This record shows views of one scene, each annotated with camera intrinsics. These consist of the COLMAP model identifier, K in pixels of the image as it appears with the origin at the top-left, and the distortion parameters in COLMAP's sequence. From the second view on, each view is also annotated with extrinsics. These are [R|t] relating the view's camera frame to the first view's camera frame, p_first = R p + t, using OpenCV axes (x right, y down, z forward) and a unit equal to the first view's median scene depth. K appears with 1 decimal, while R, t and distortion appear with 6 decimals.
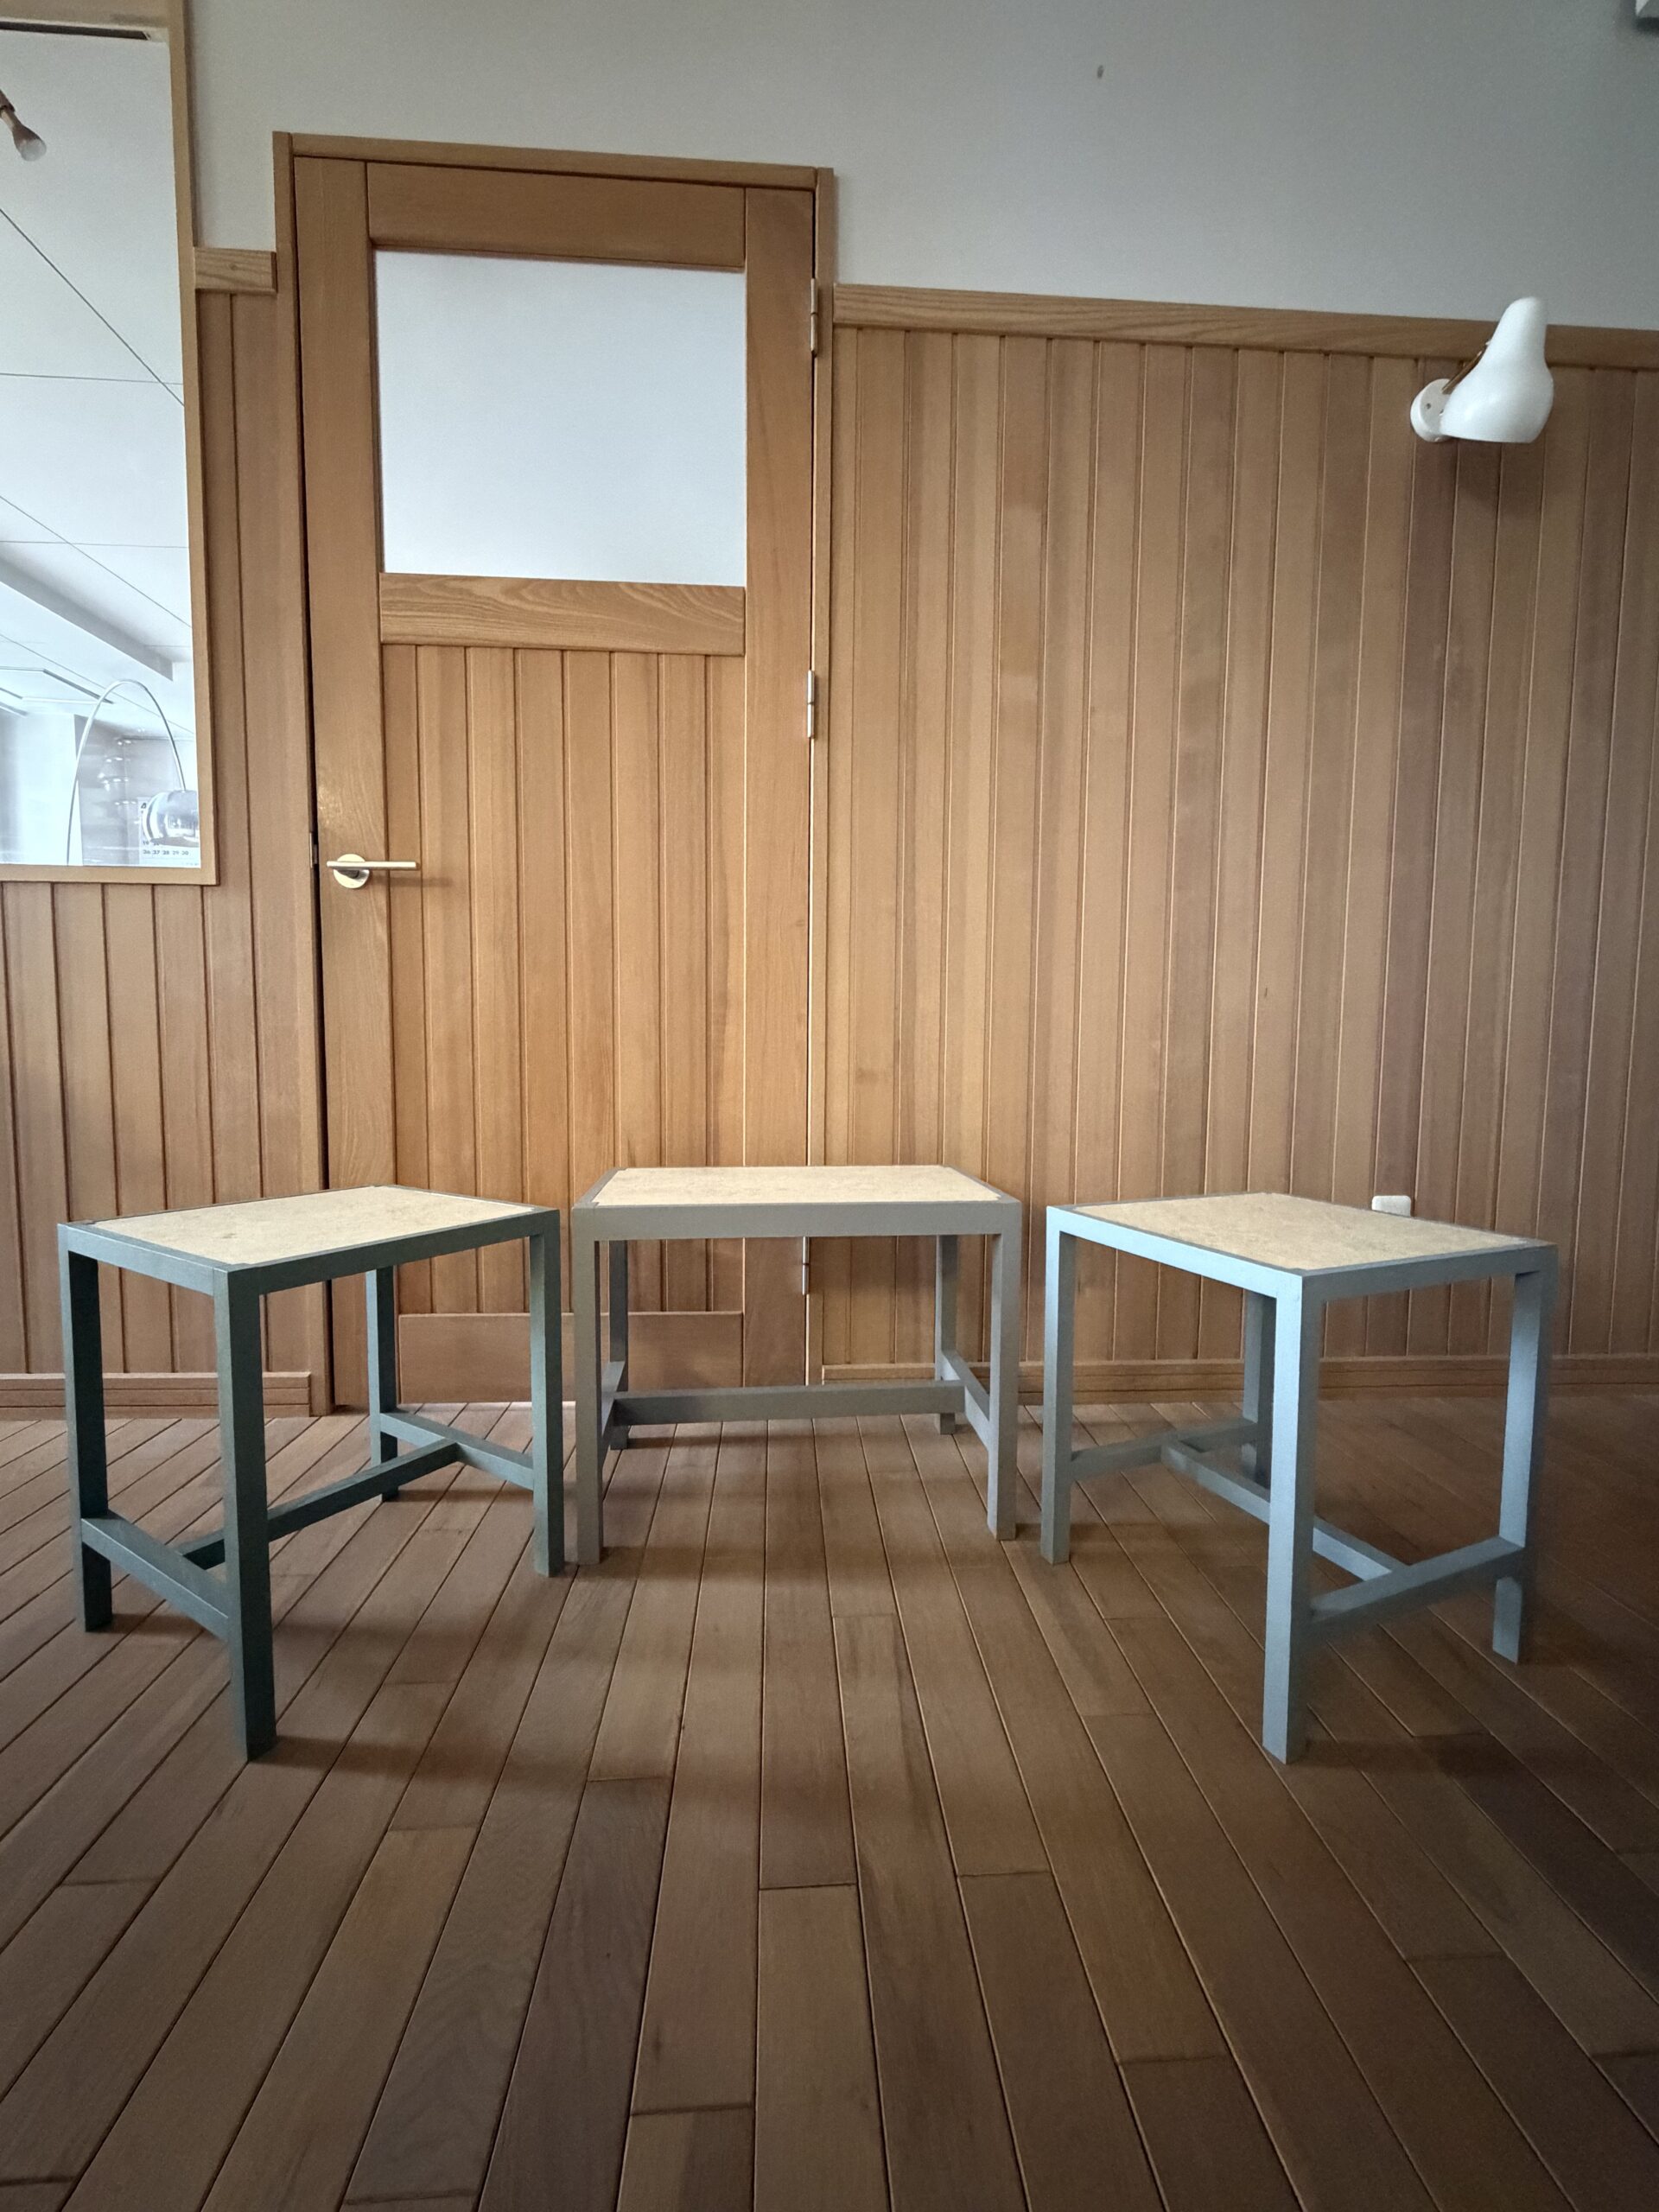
lens RADIAL K [[923.2, 0, 831.0], [0, 923.2, 1110.2], [0, 0, 1]] dist [0.002889, -0.000437]
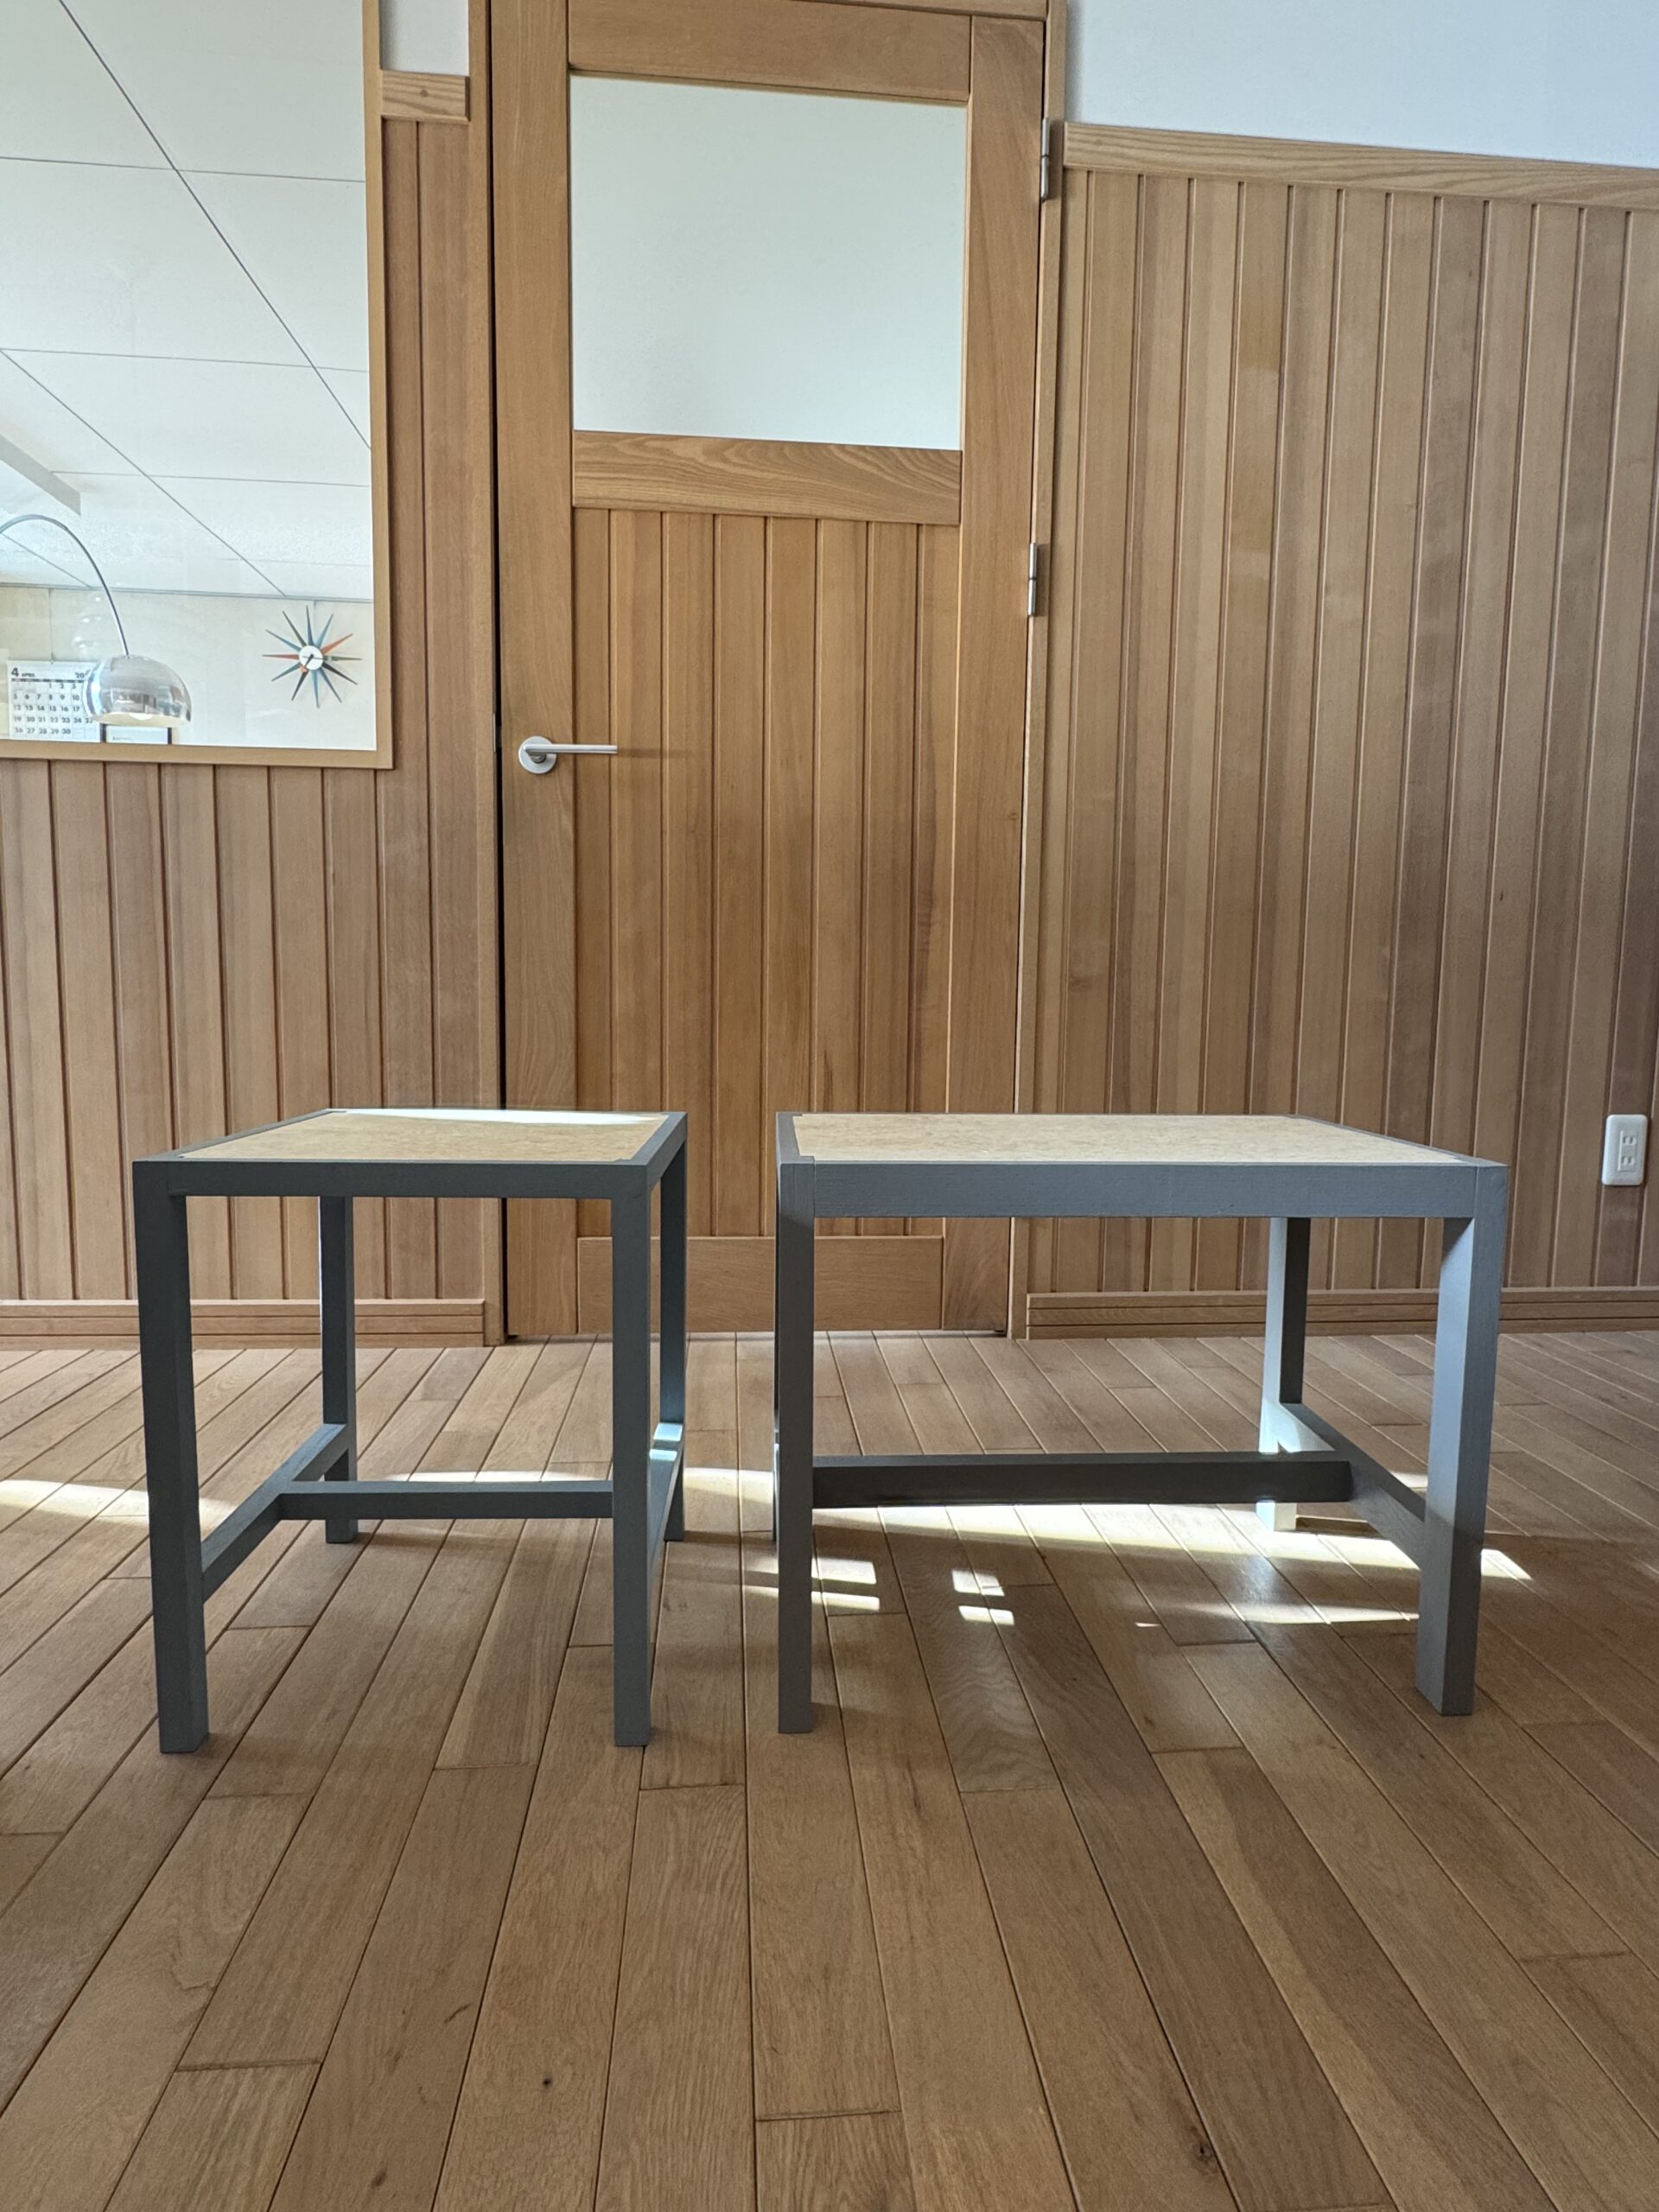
lens RADIAL K [[1209.0, 0, 828.6], [0, 1209.0, 1108.9], [0, 0, 1]] dist [-0.001500, 0.001132]
pose [[0.999635, 0.002318, 0.026908, -0.256425], [-0.002992, 0.999682, 0.025046, 0.062600], [-0.026841, -0.025117, 0.999324, -0.221406]]
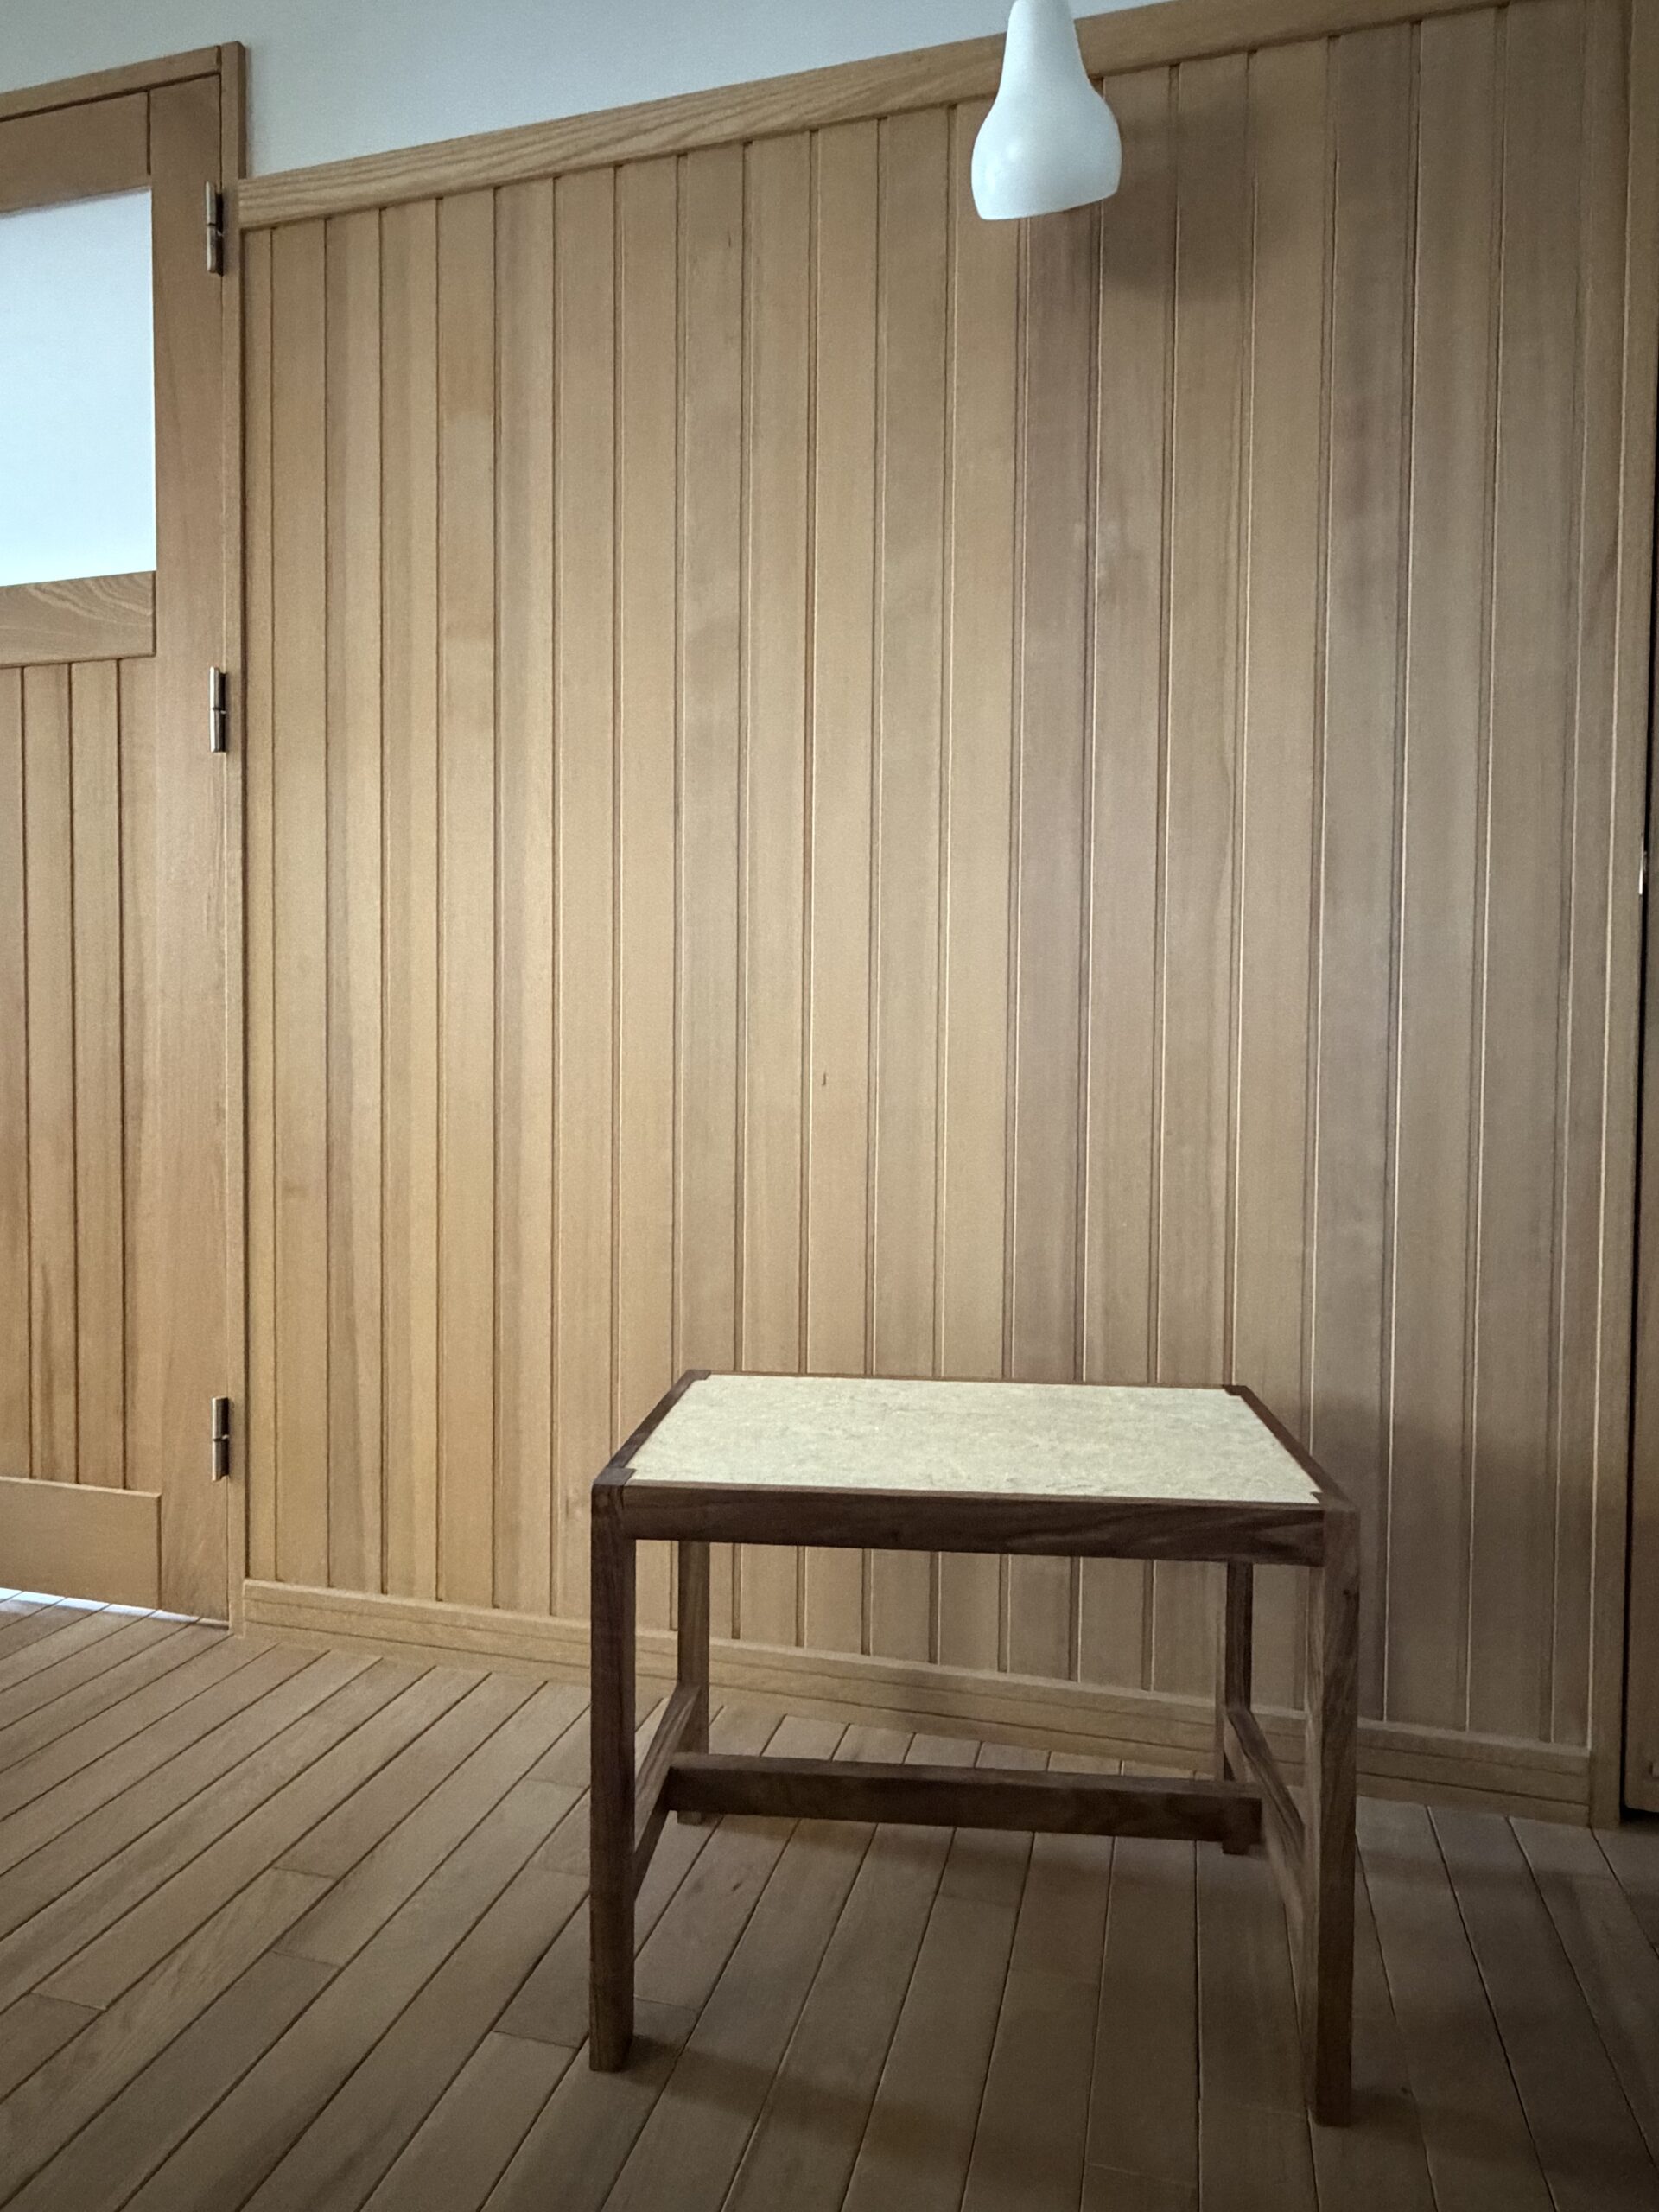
lens RADIAL K [[1328.8, 0, 825.1], [0, 1328.8, 1111.8], [0, 0, 1]] dist [-0.005710, 0.005177]
pose [[0.948412, 0.010530, -0.316866, 0.811318], [-0.025828, 0.998692, -0.044118, -0.067540], [0.315987, 0.050026, 0.947444, 0.127131]]
